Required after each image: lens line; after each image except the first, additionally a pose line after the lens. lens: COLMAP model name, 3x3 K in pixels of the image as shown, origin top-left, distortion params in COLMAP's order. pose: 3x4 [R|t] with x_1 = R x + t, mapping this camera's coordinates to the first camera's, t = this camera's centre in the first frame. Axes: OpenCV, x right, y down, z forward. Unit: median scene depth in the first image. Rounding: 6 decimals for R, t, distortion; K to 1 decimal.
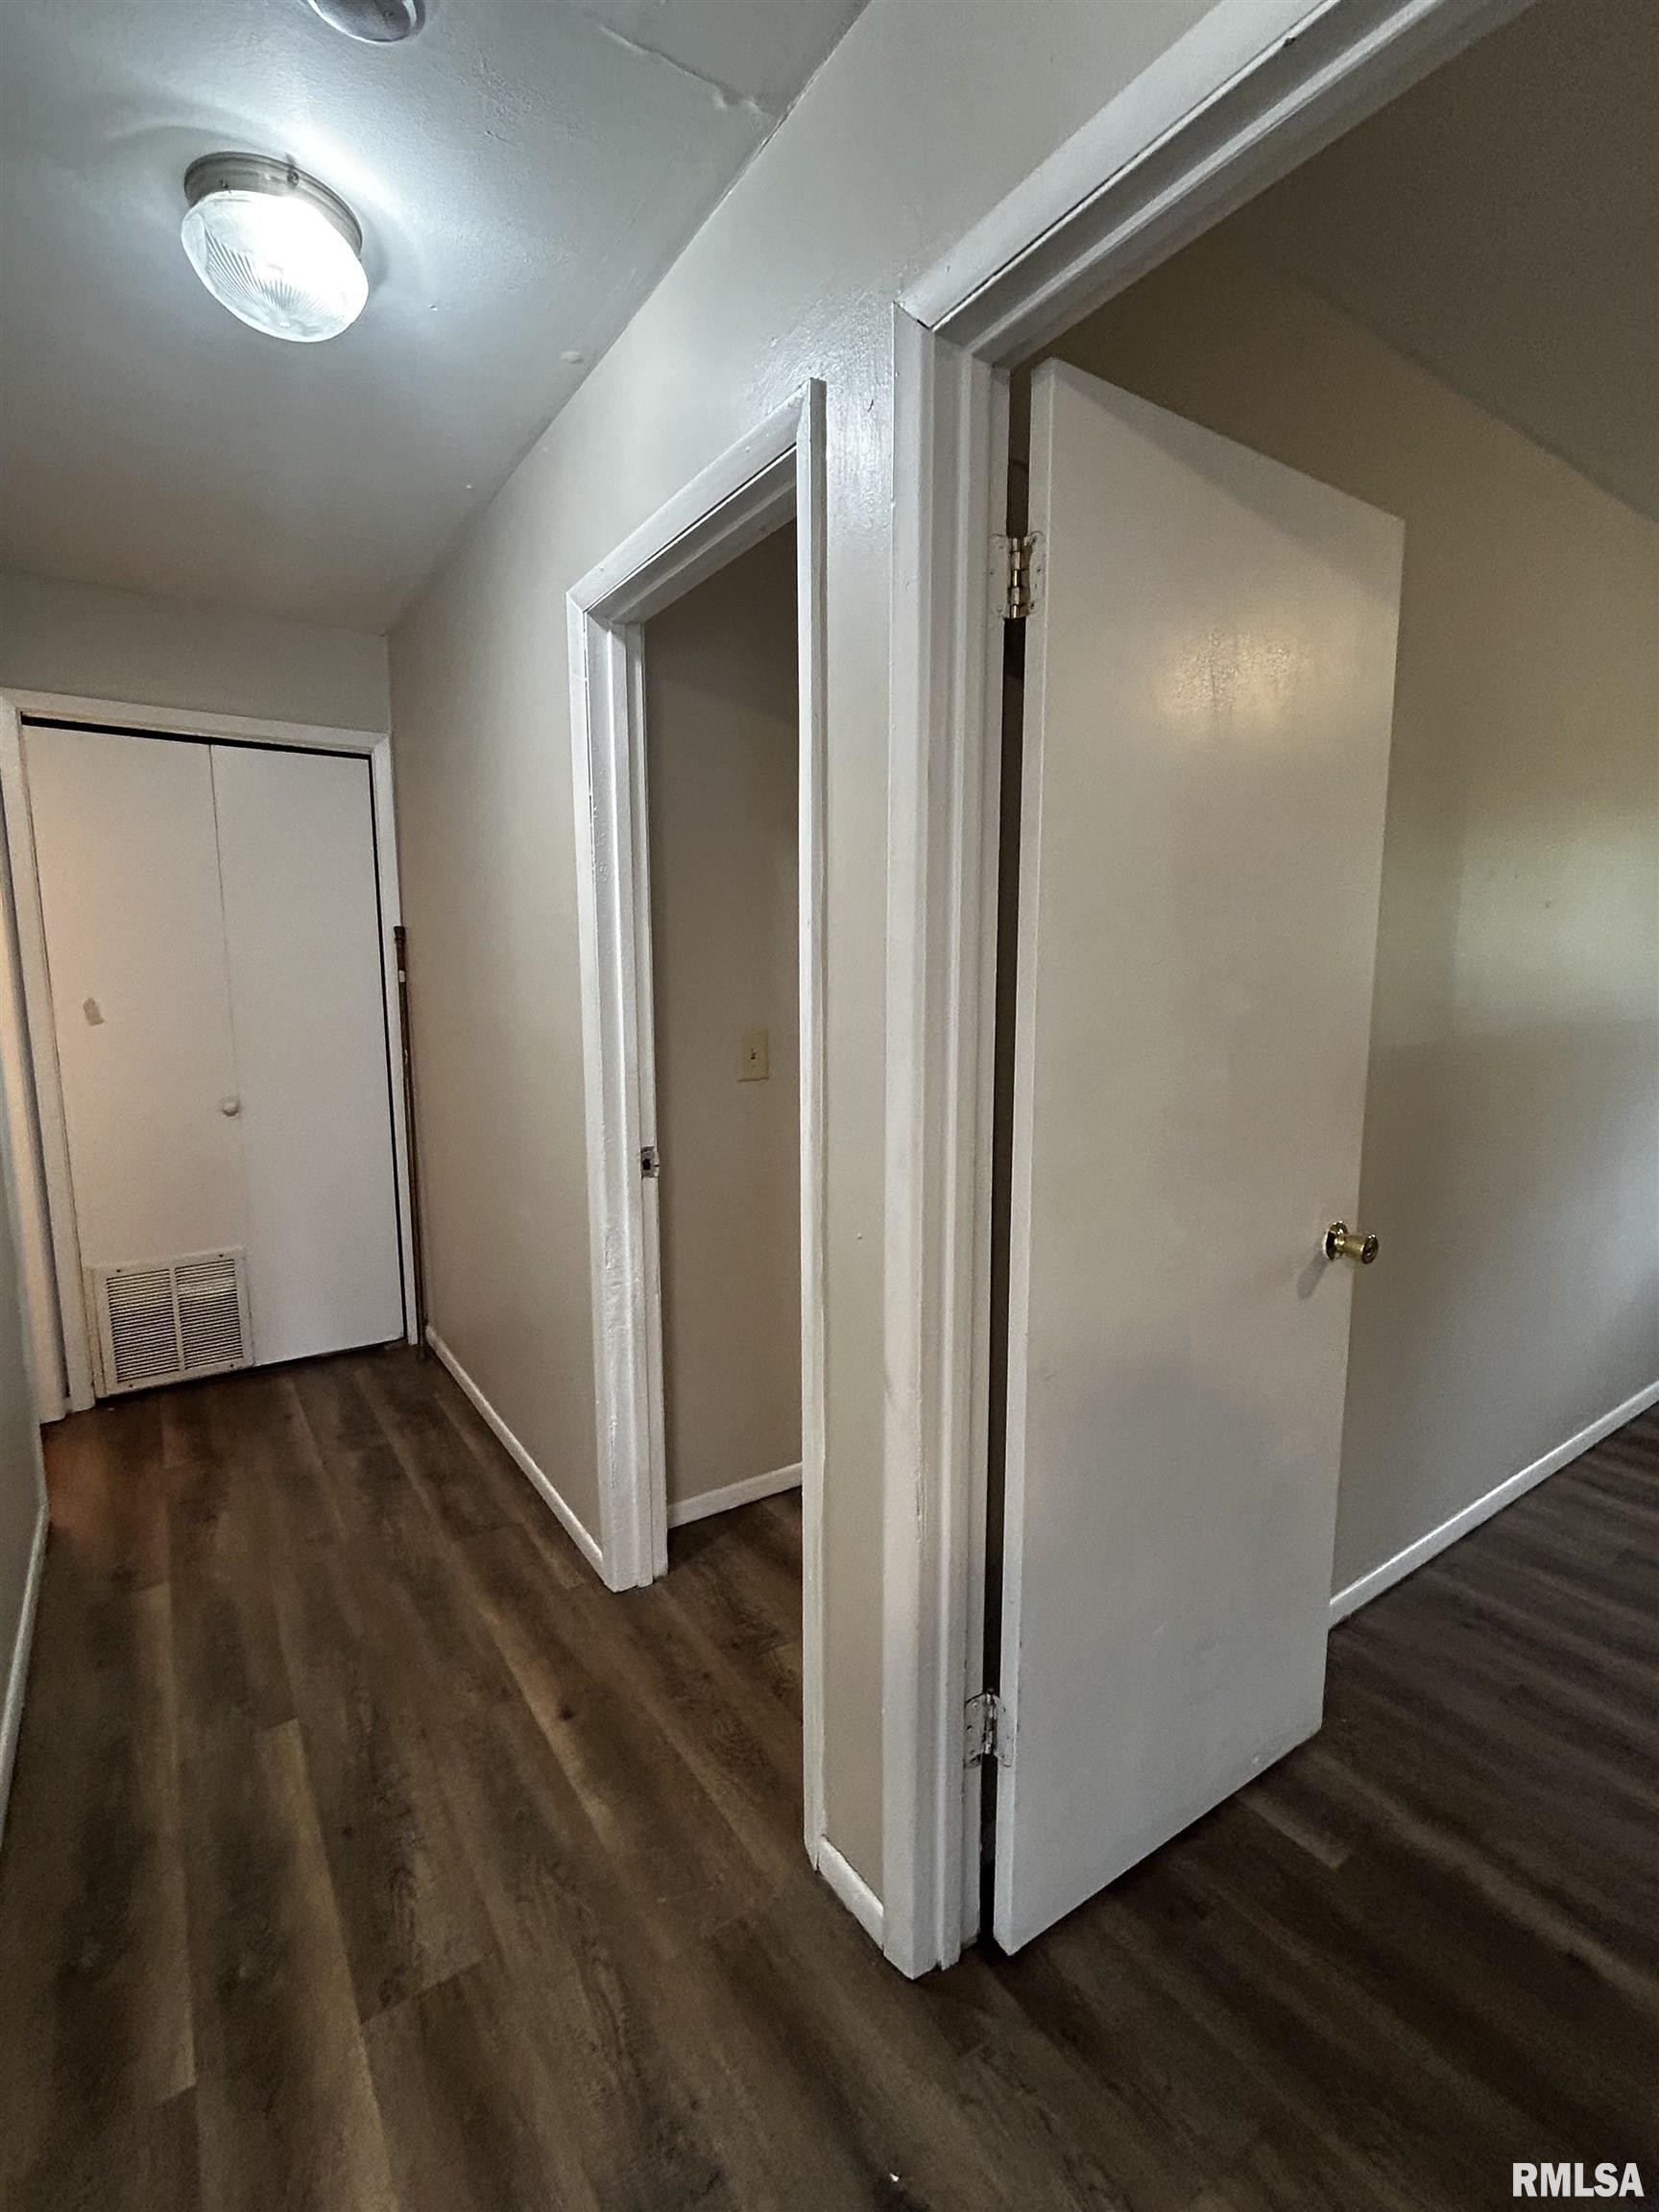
lens RADIAL K [[1017.6, 0, 829.4], [0, 1017.6, 1093.7], [0, 0, 1]] dist [0.000650, -0.001091]
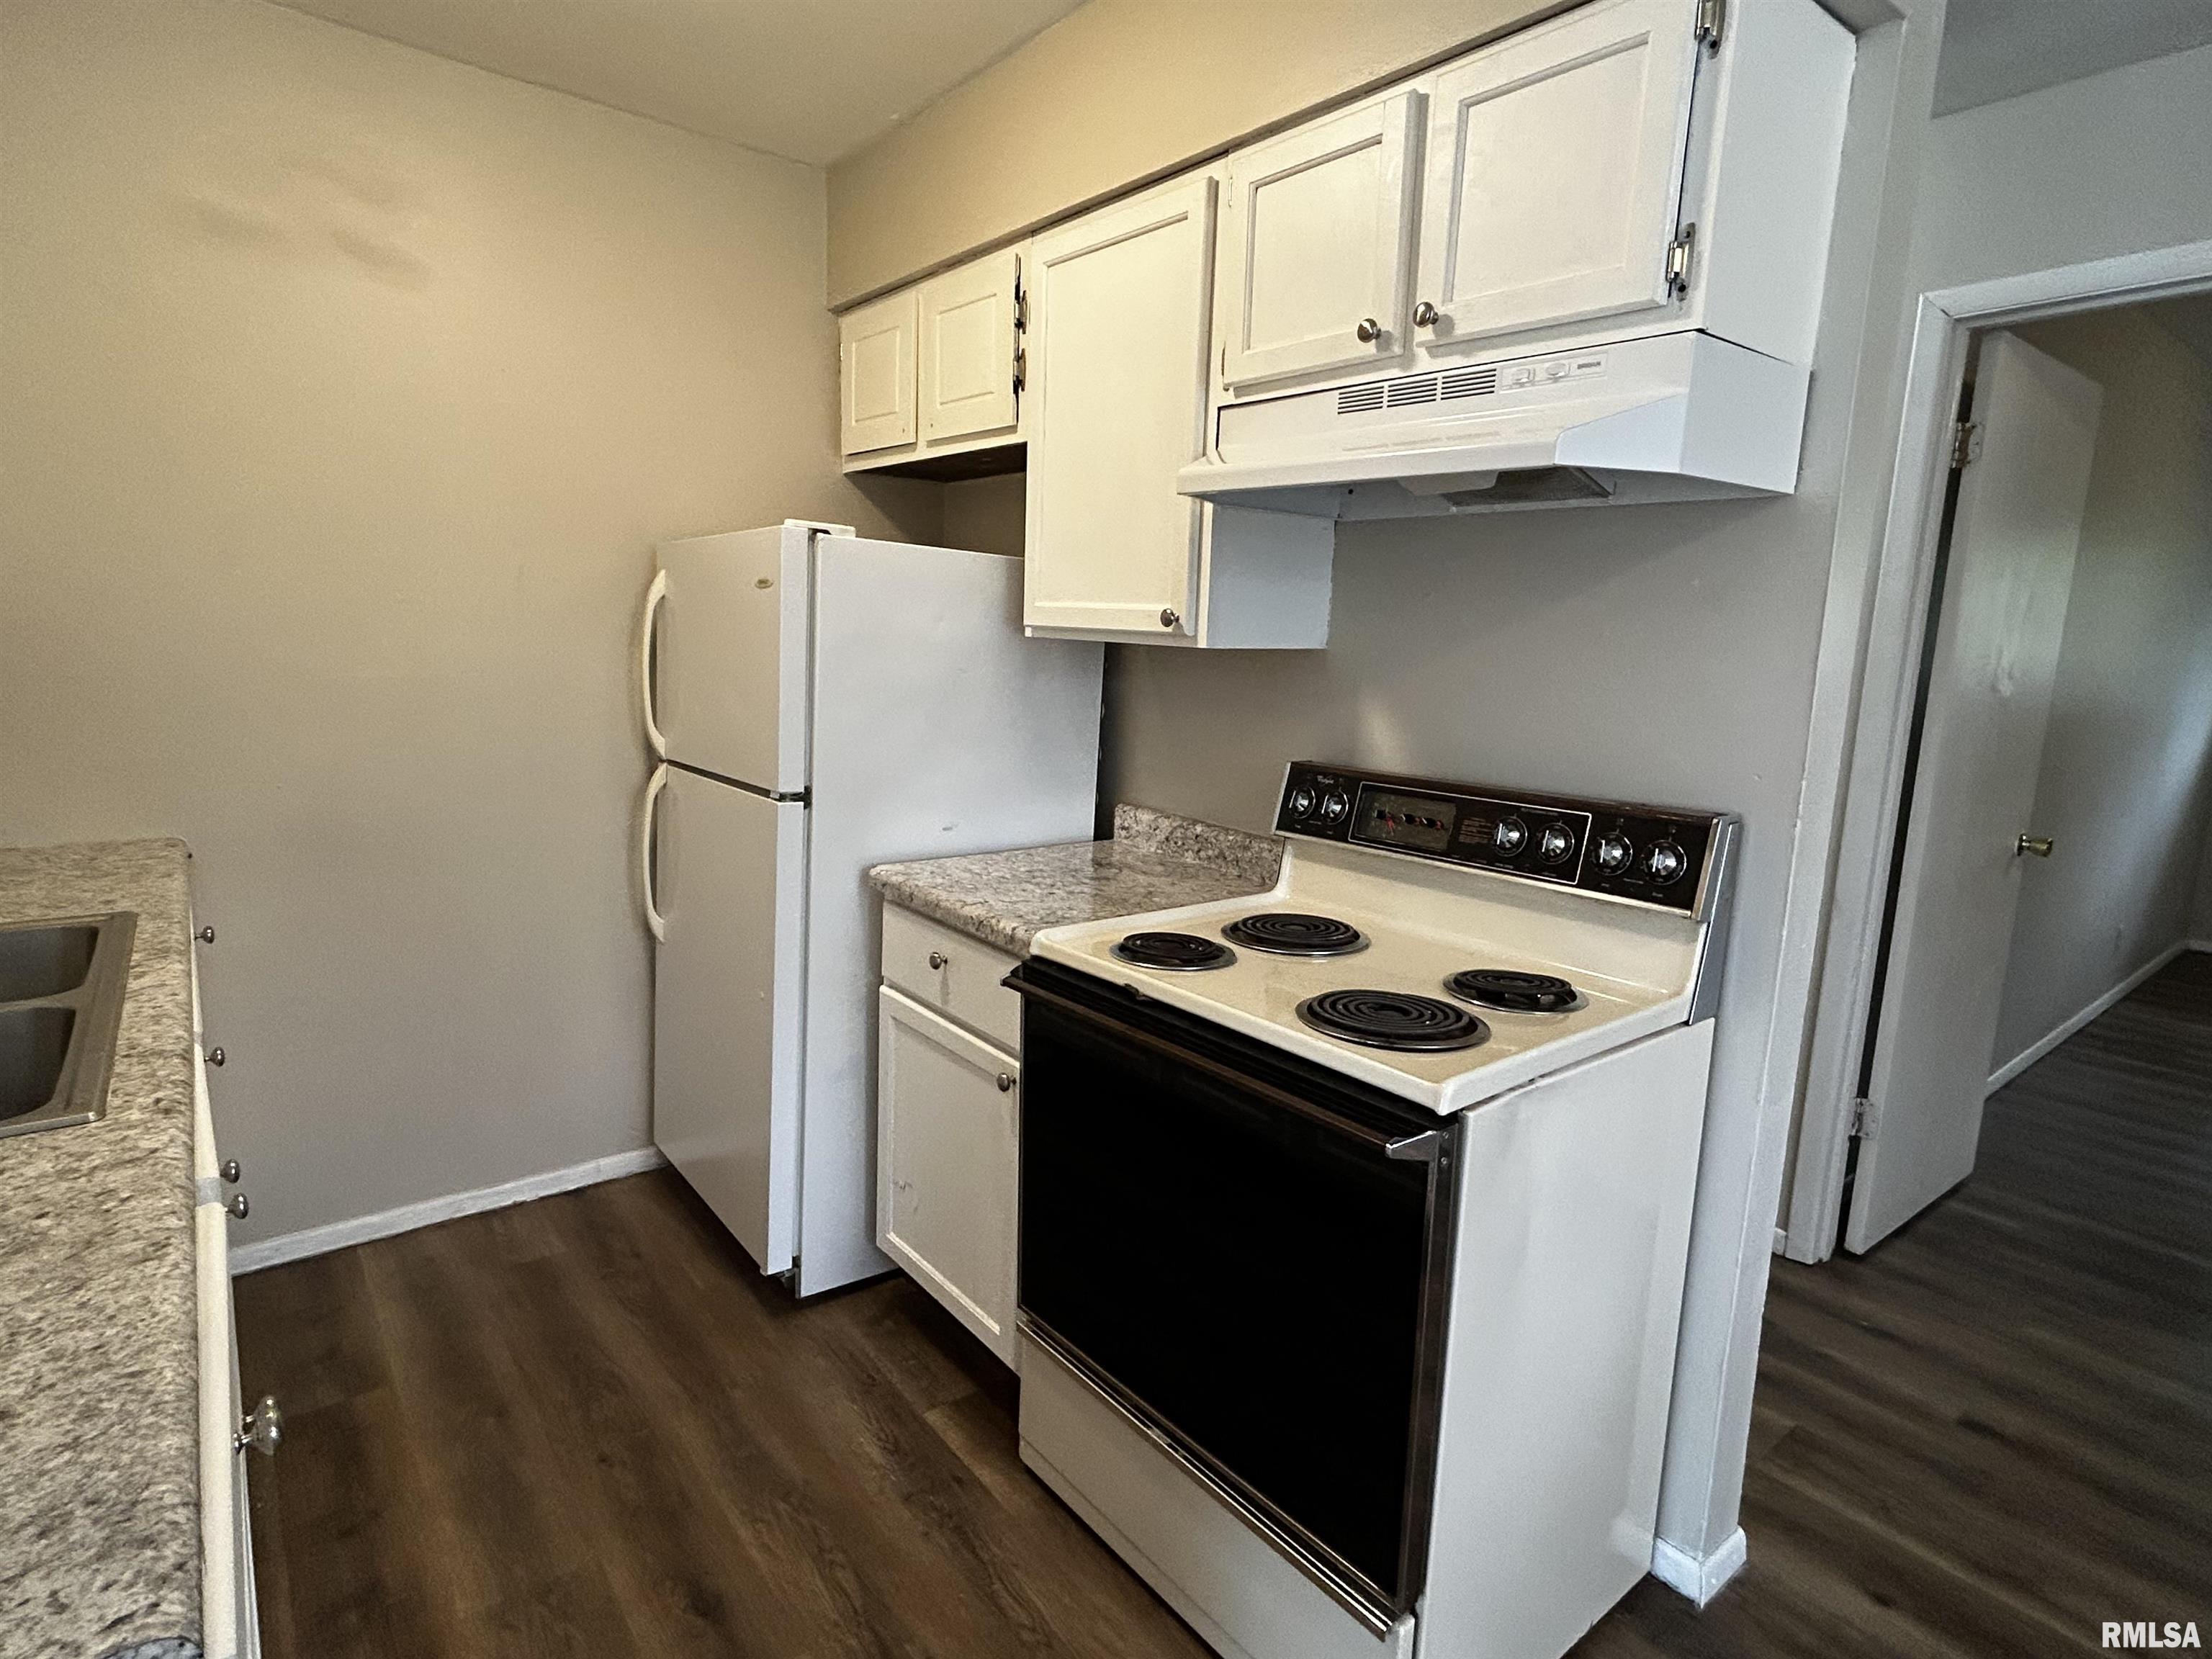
lens RADIAL K [[1164.9, 0, 1094.3], [0, 1164.9, 809.9], [0, 0, 1]] dist [-0.000626, 0.003167]
pose [[0.996029, 0.028573, 0.084316, -1.251177], [-0.030778, 0.999214, 0.024971, 0.105516], [-0.083536, -0.027467, 0.996126, -0.780003]]
